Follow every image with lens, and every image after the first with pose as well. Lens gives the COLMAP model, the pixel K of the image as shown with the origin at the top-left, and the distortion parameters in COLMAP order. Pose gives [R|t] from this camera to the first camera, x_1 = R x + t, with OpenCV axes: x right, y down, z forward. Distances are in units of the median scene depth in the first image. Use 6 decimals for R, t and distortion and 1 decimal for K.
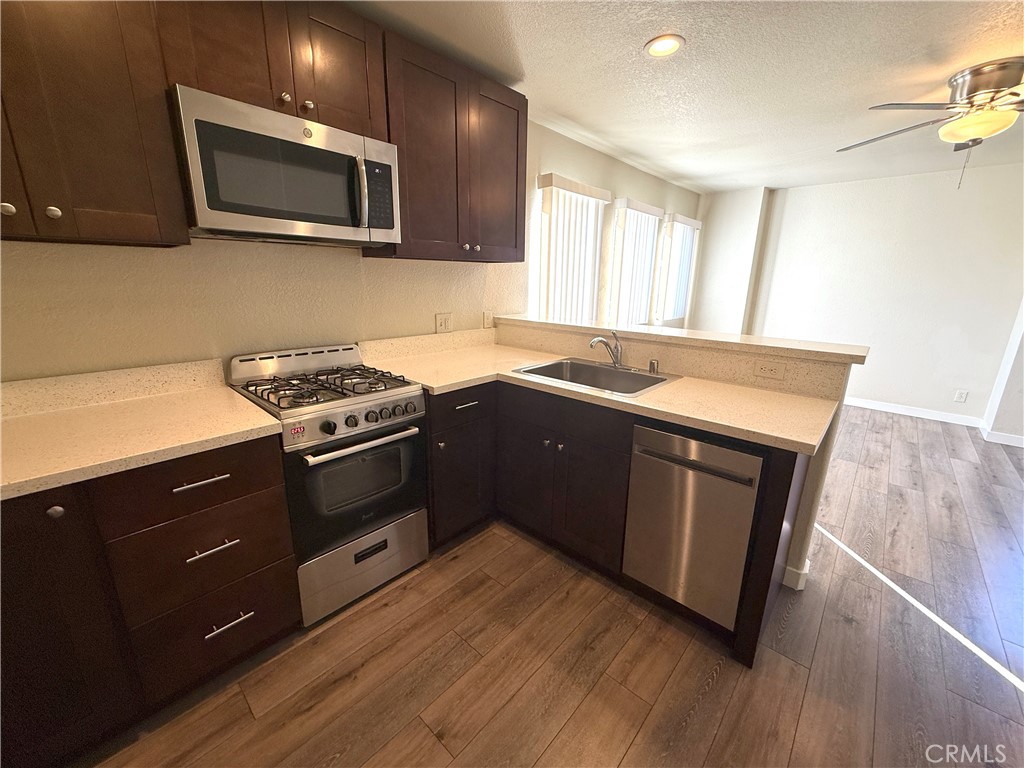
lens RADIAL K [[408.3, 0, 513.4], [0, 408.3, 381.0], [0, 0, 1]] dist [0.000423, 0.000877]
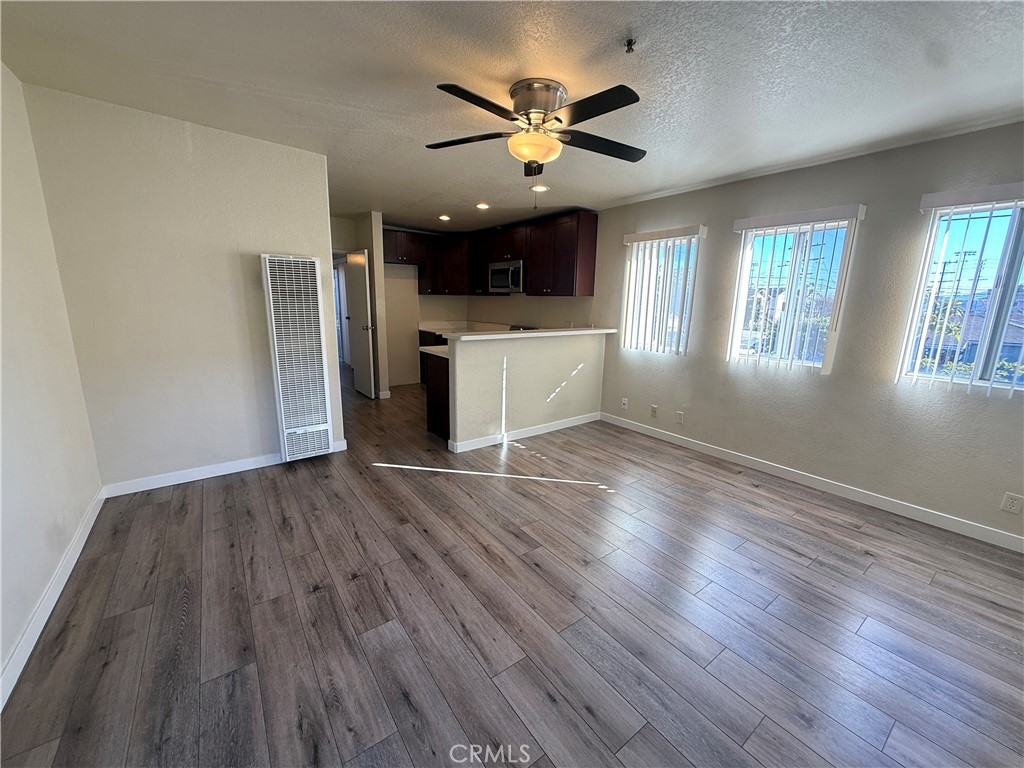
lens RADIAL K [[408.3, 0, 509.0], [0, 408.3, 379.4], [0, 0, 1]] dist [0.000423, 0.000877]
pose [[-0.195621, 0.172477, -0.965393, 2.920268], [-0.259275, 0.940289, 0.220530, -0.406122], [0.945785, 0.293442, -0.139221, 1.661729]]
